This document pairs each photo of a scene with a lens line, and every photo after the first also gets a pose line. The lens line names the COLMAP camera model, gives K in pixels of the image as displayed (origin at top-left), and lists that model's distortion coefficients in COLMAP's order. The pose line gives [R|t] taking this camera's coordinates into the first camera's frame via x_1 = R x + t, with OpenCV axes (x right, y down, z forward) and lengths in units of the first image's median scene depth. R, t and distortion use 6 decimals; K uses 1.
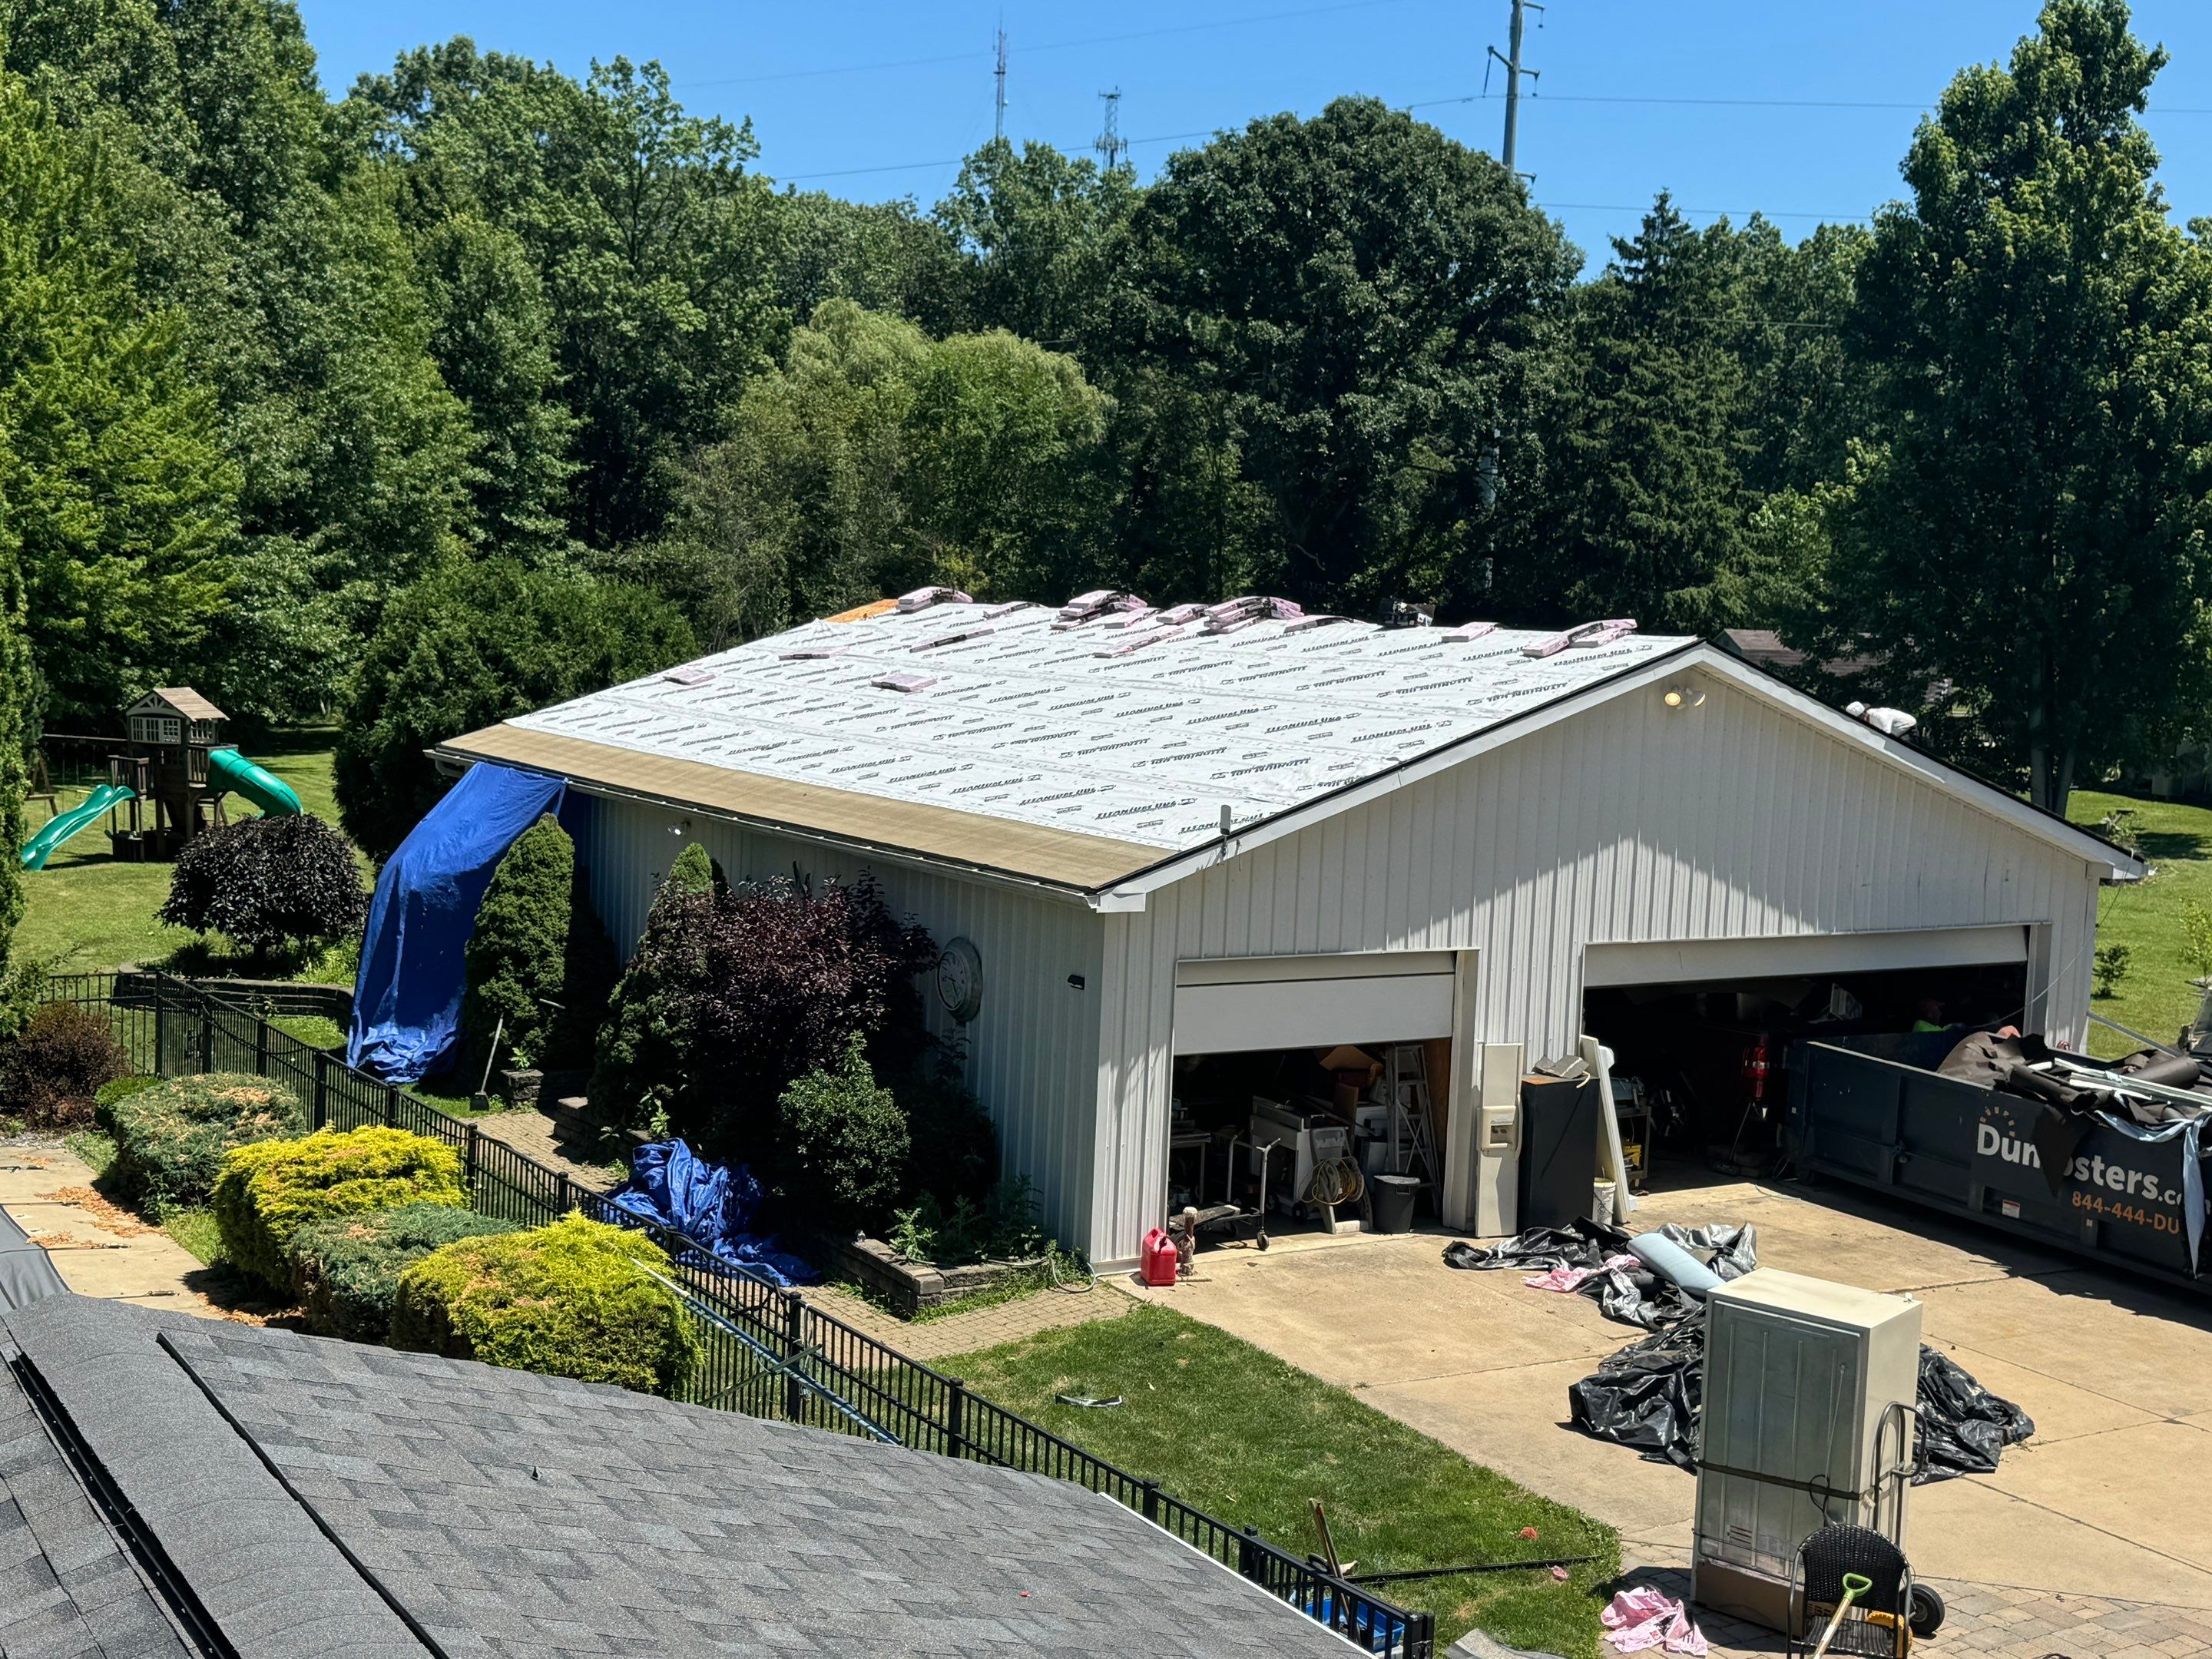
lens RADIAL K [[2603.3, 0, 1106.0], [0, 2603.3, 829.5], [0, 0, 1]] dist [0.215013, -0.515579]
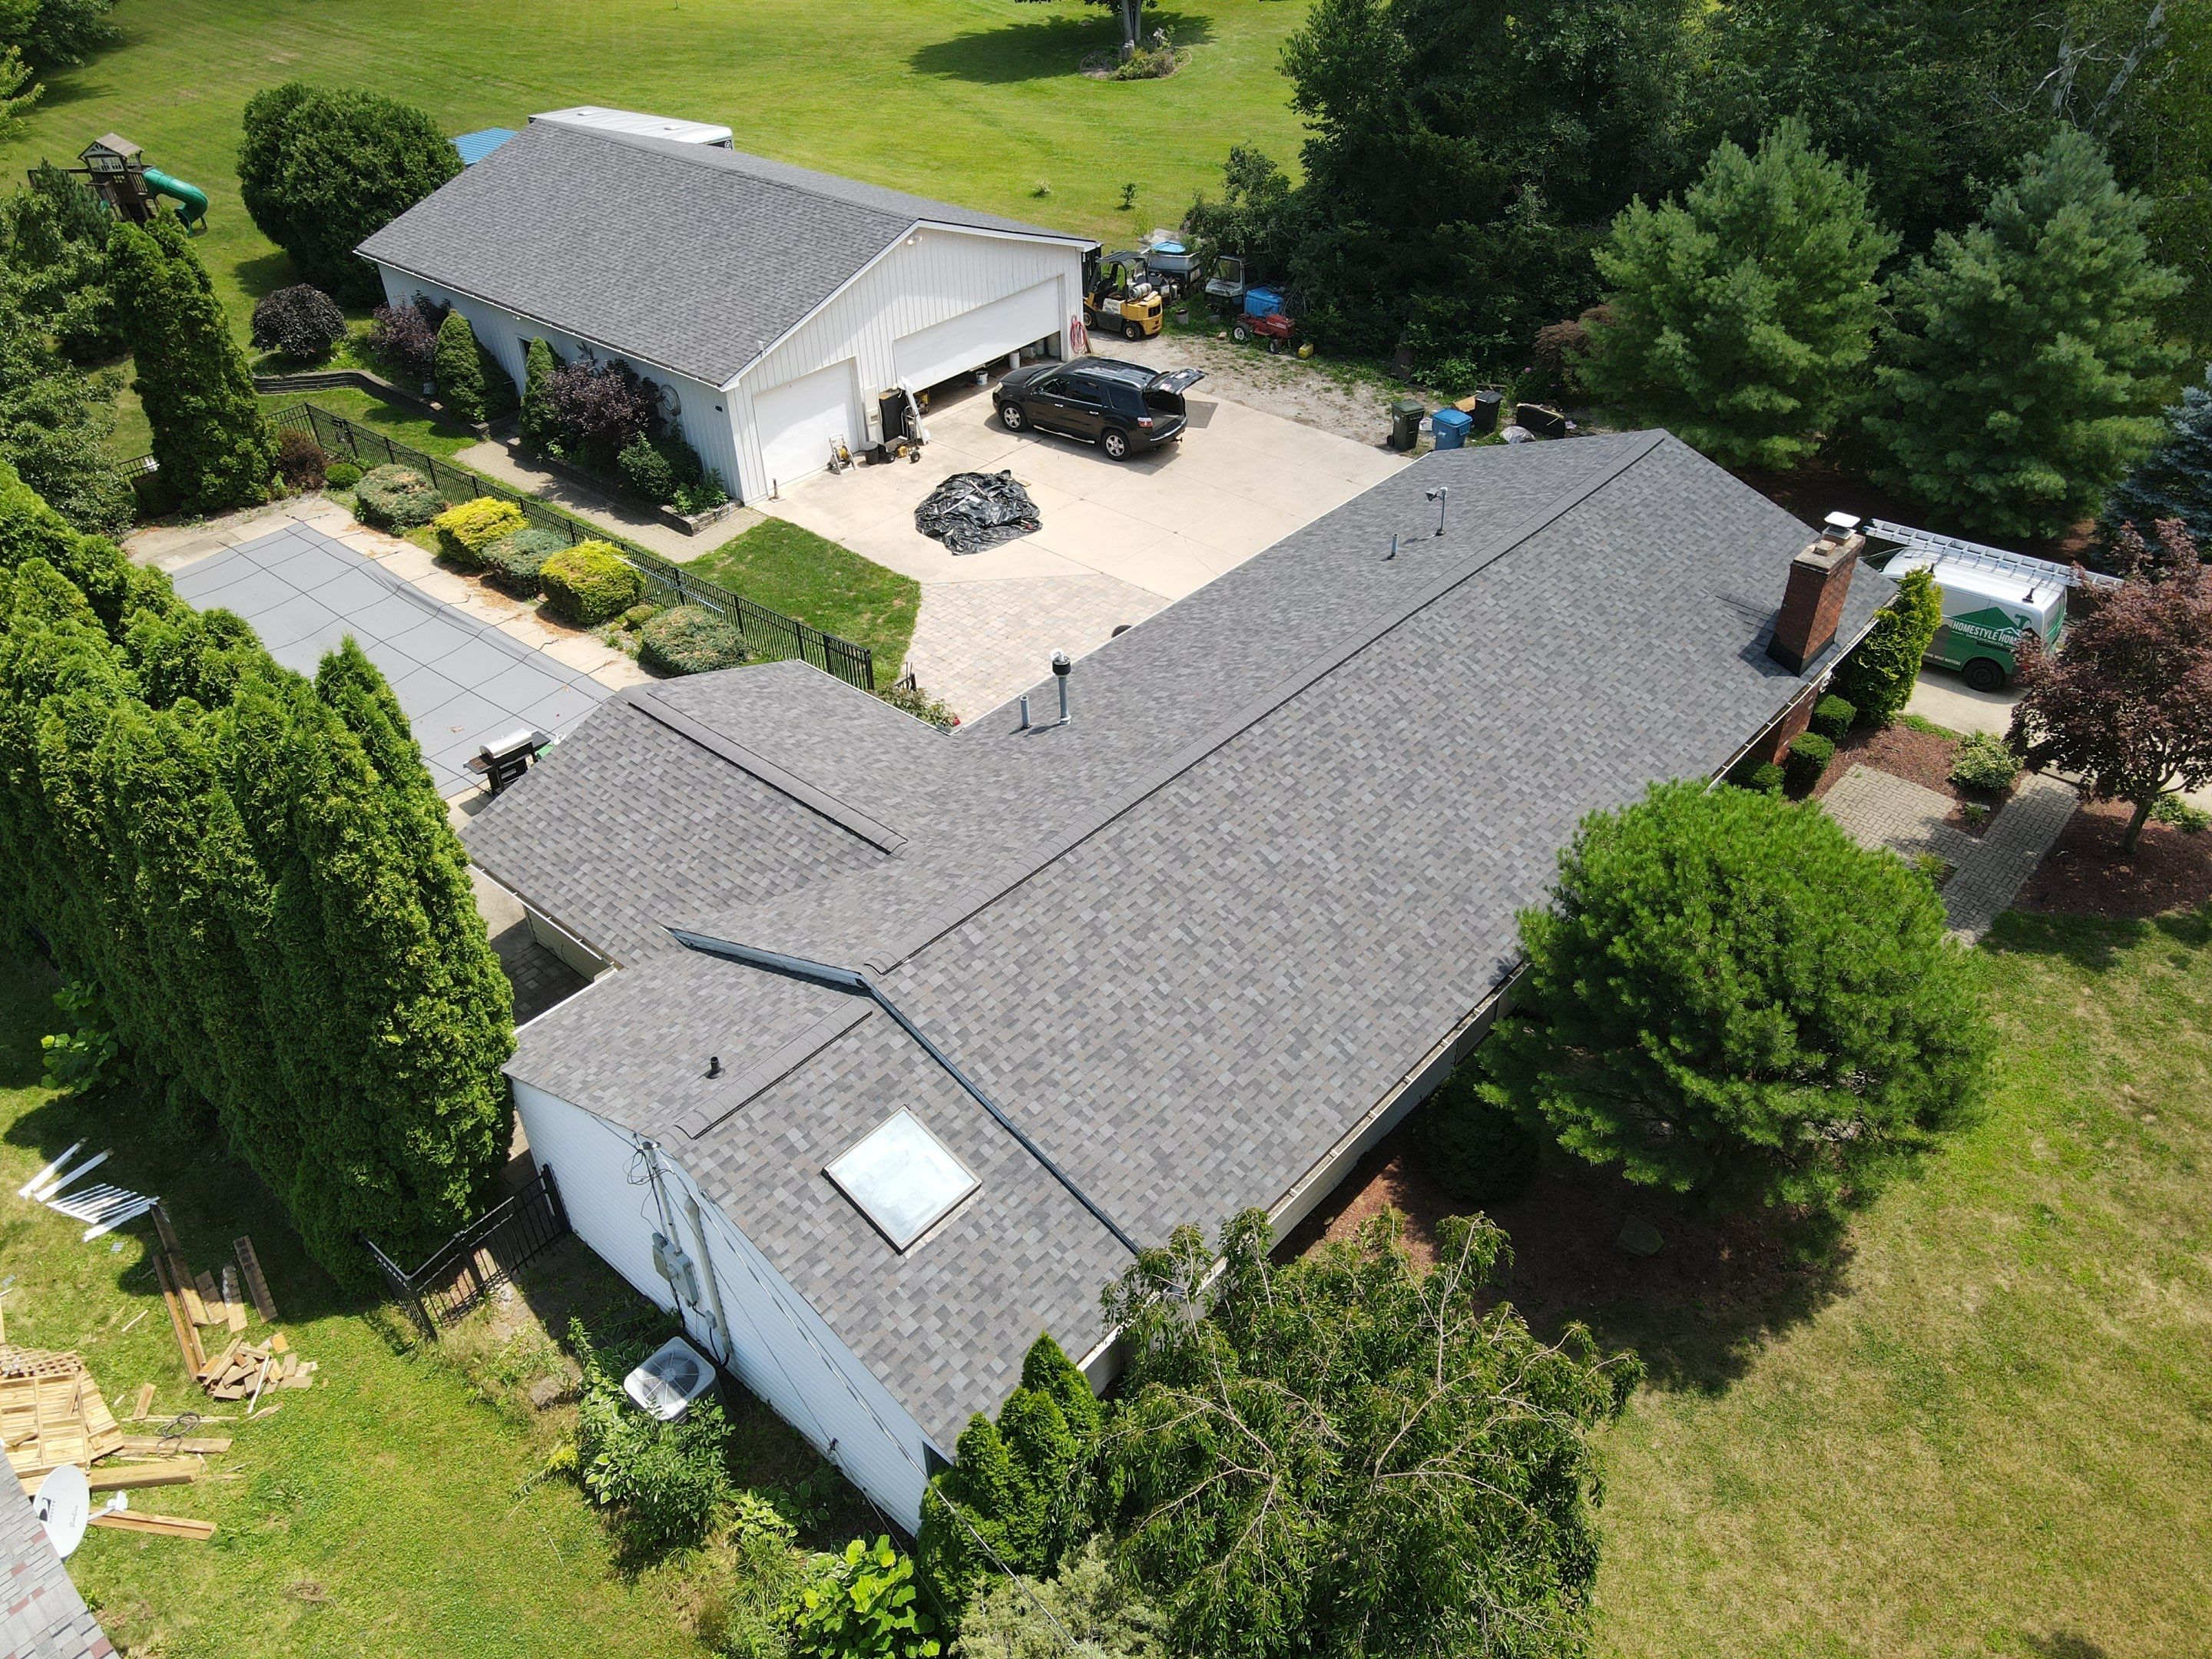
lens RADIAL K [[1584.3, 0, 1088.2], [0, 1584.3, 827.5], [0, 0, 1]] dist [0.047794, -0.071570]
pose [[0.958127, -0.224401, 0.177864, -0.037972], [0.098135, 0.840879, 0.532252, -0.461020], [-0.269001, -0.492510, 0.827691, -0.803839]]
